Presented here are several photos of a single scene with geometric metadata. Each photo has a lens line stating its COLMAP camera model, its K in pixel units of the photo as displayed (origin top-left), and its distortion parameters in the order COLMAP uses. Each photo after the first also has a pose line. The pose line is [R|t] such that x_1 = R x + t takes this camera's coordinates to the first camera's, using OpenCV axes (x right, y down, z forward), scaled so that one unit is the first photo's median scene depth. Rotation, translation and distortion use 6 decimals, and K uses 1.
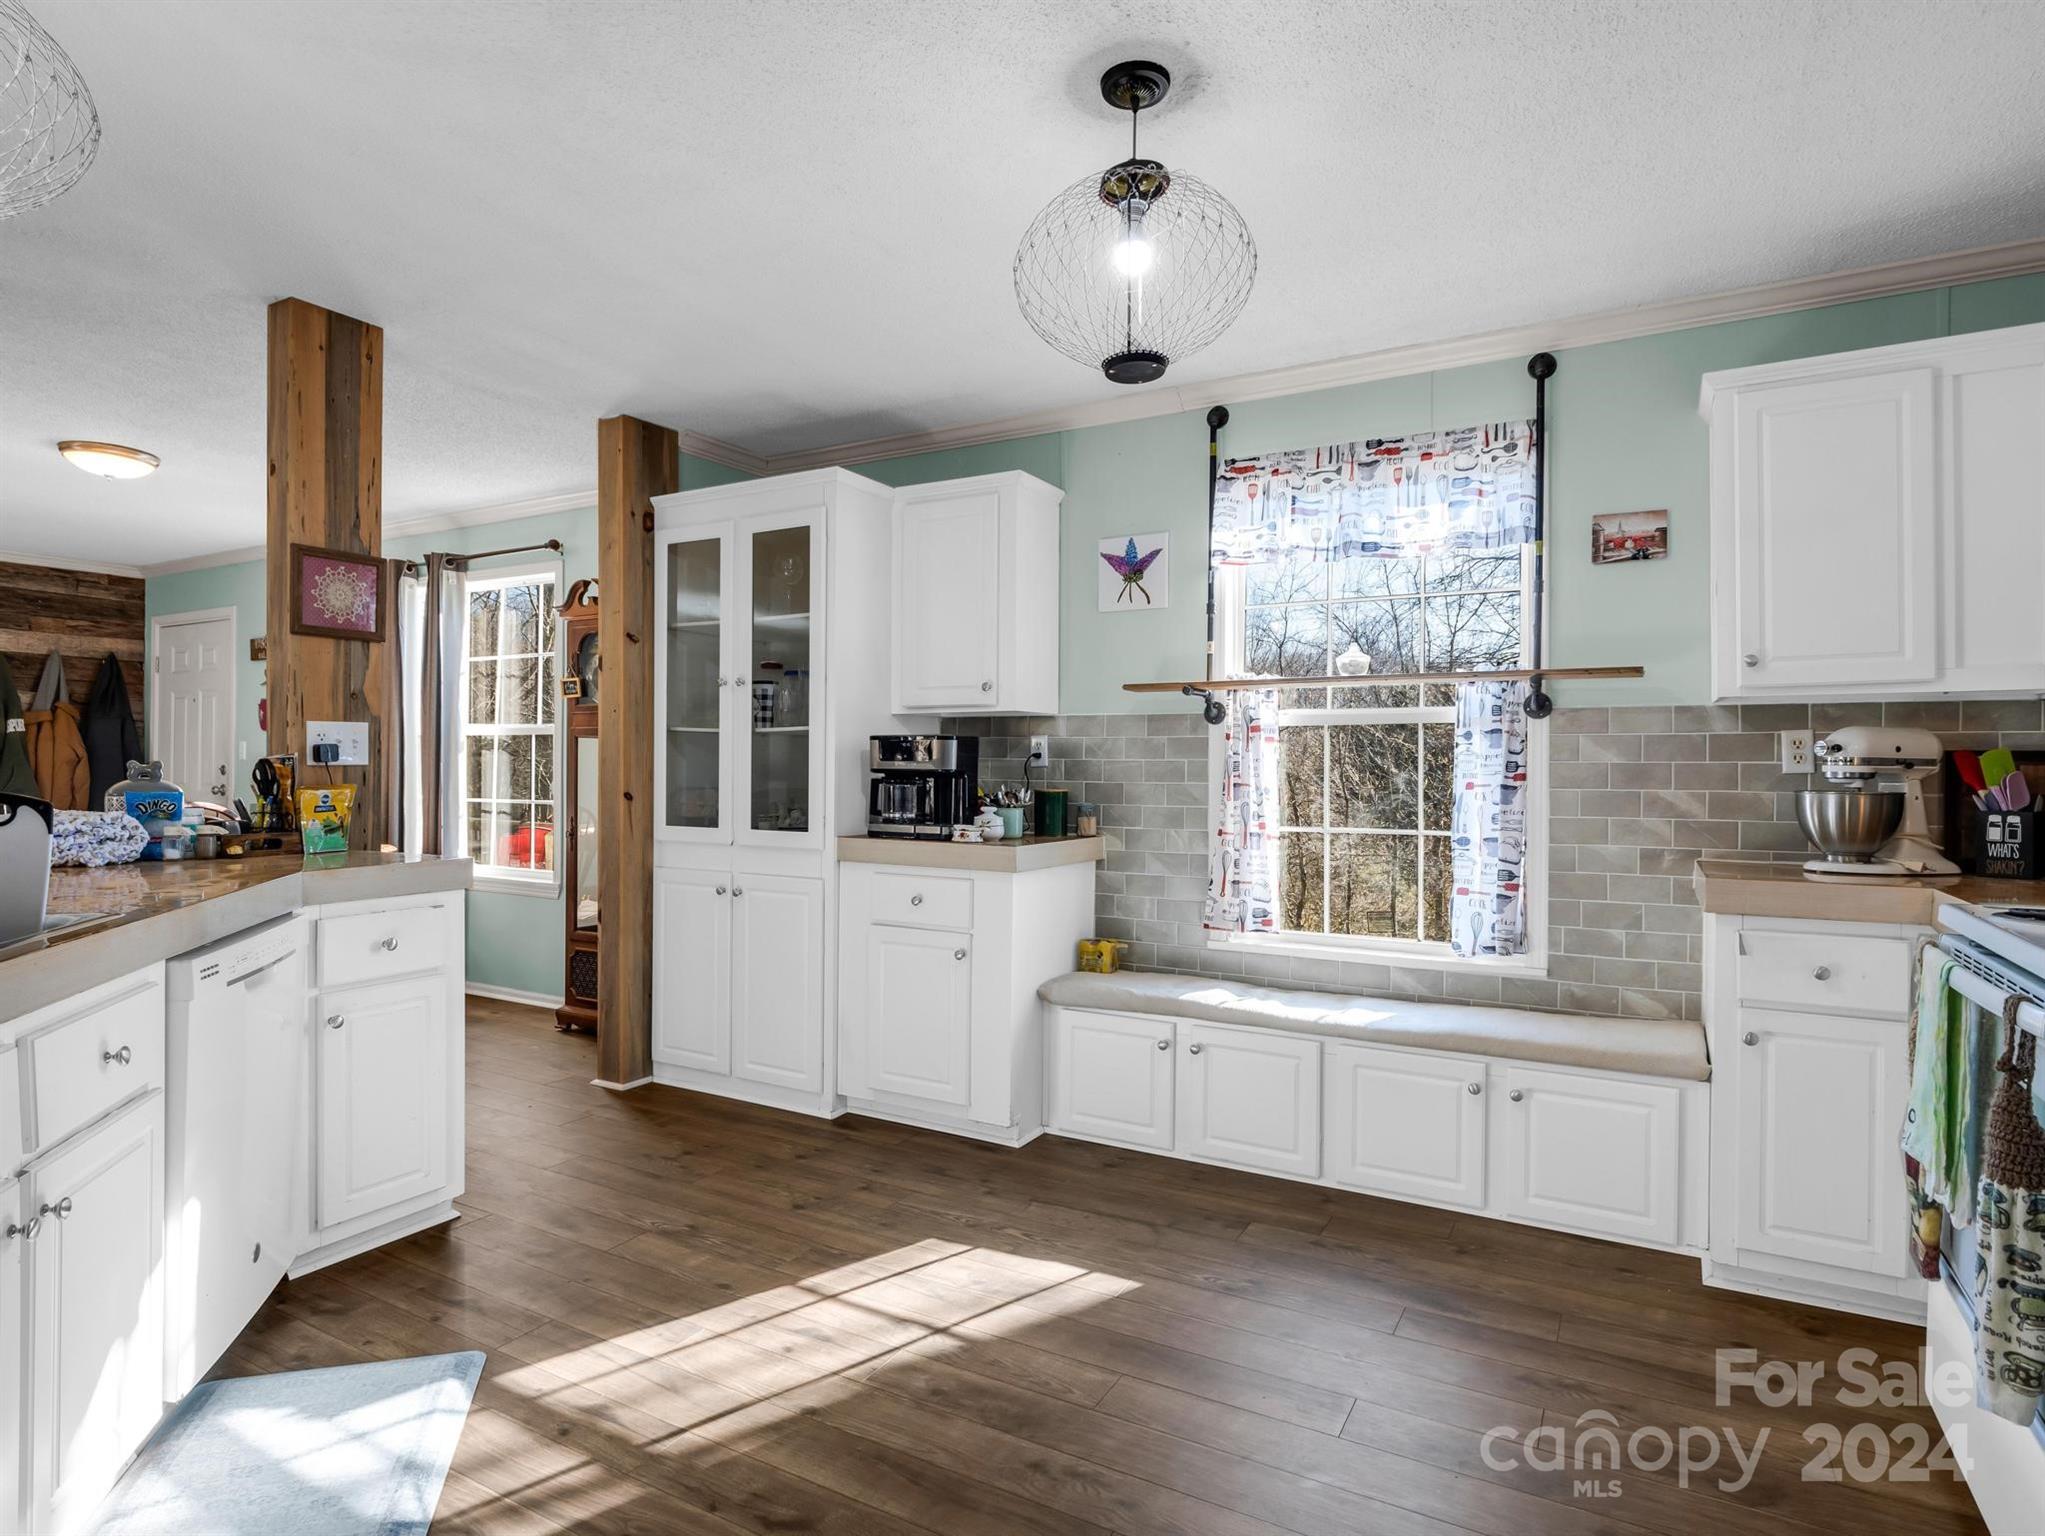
lens RADIAL K [[1113.9, 0, 1004.5], [0, 1113.9, 767.0], [0, 0, 1]] dist [-0.005413, -0.004717]
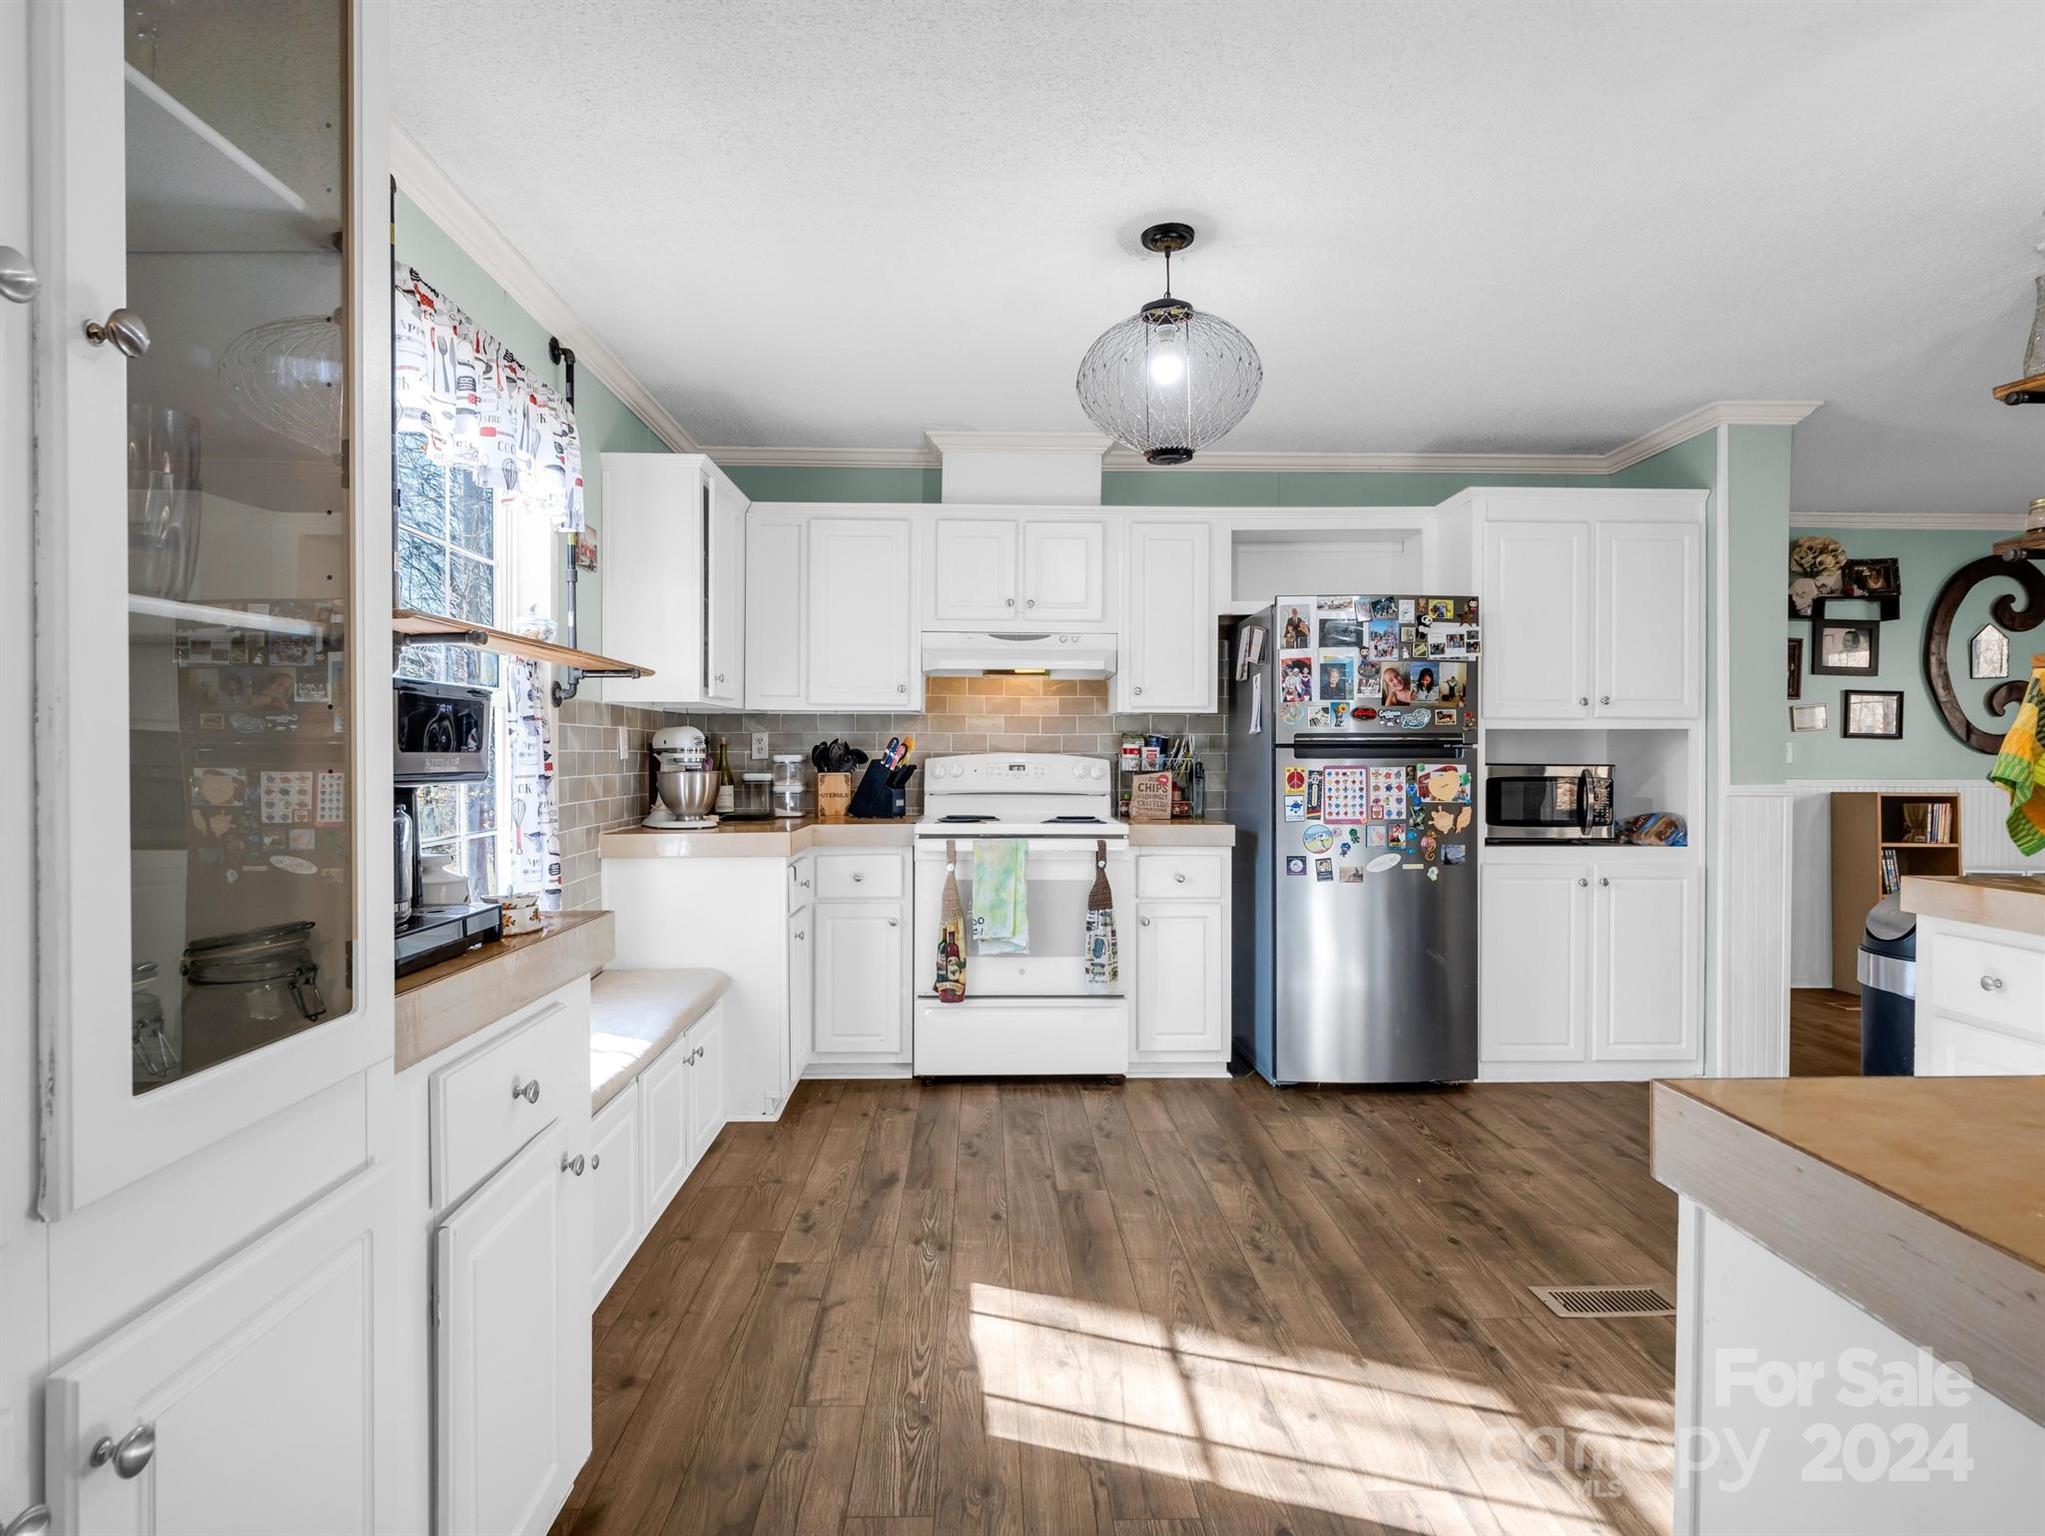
lens RADIAL K [[1113.9, 0, 1006.9], [0, 1113.9, 755.3], [0, 0, 1]] dist [-0.005413, -0.004717]
pose [[-0.519266, -0.012157, 0.854526, -0.563146], [-0.004315, 0.999923, 0.011604, -0.013423], [-0.854602, 0.002338, -0.519279, 1.141118]]
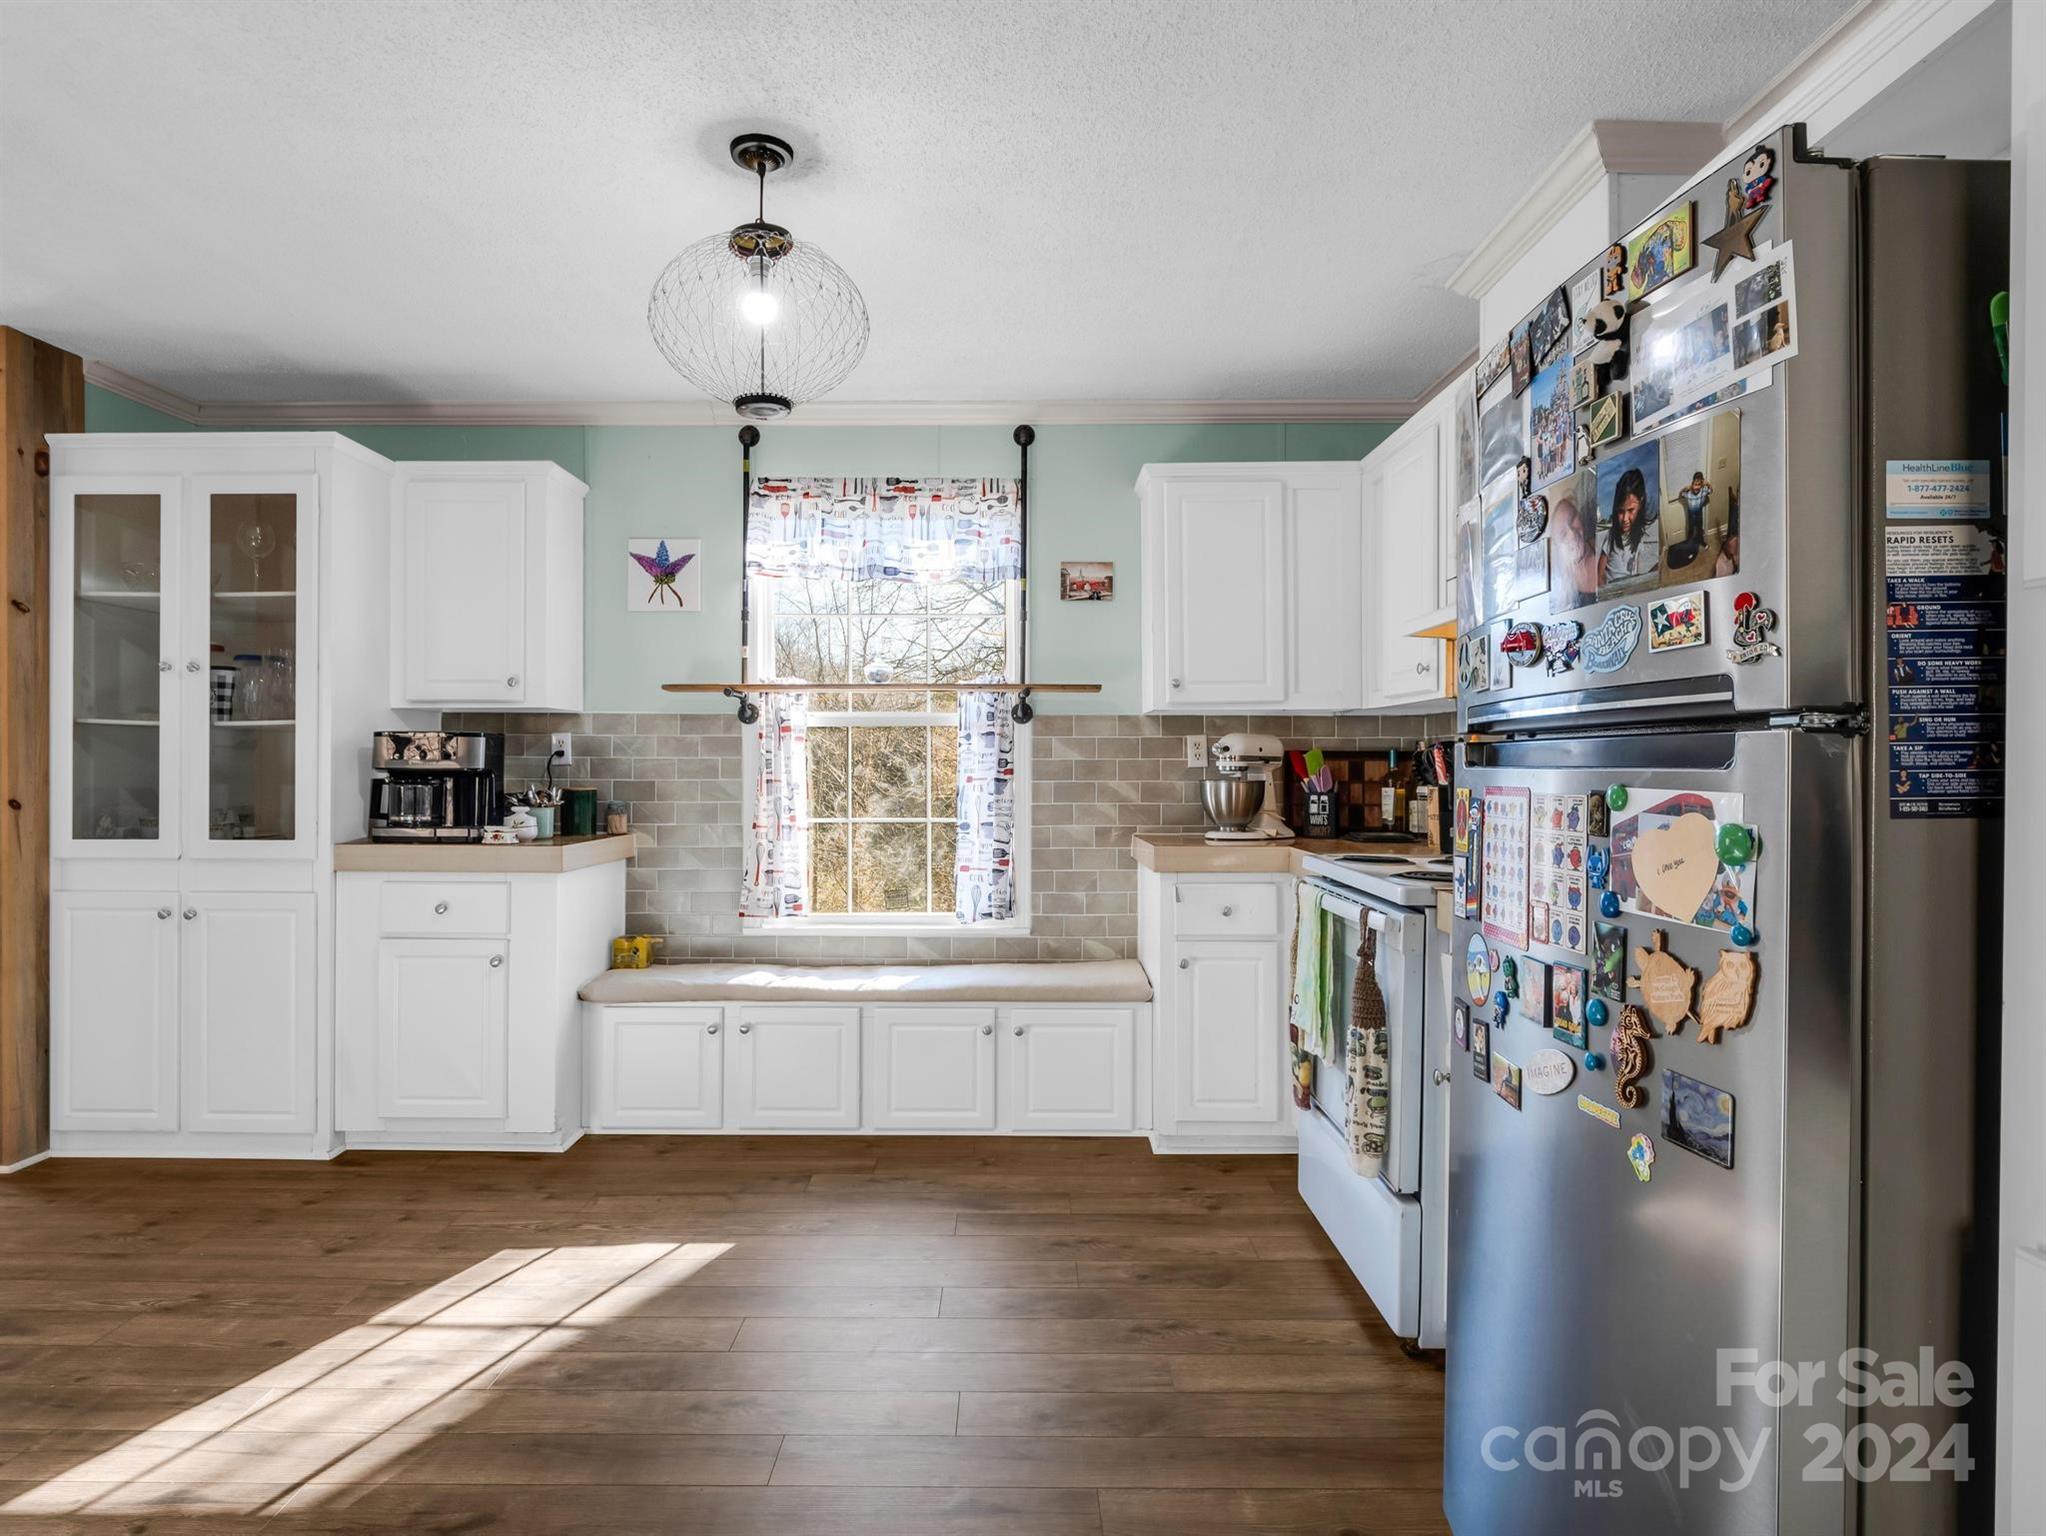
lens RADIAL K [[1114.5, 0, 1015.5], [0, 1114.5, 761.4], [0, 0, 1]] dist [-0.005413, -0.004717]
pose [[0.867554, -0.003276, 0.497332, -0.135625], [0.004275, 0.999990, -0.000870, -0.000994], [-0.497324, 0.002881, 0.867560, -0.057714]]
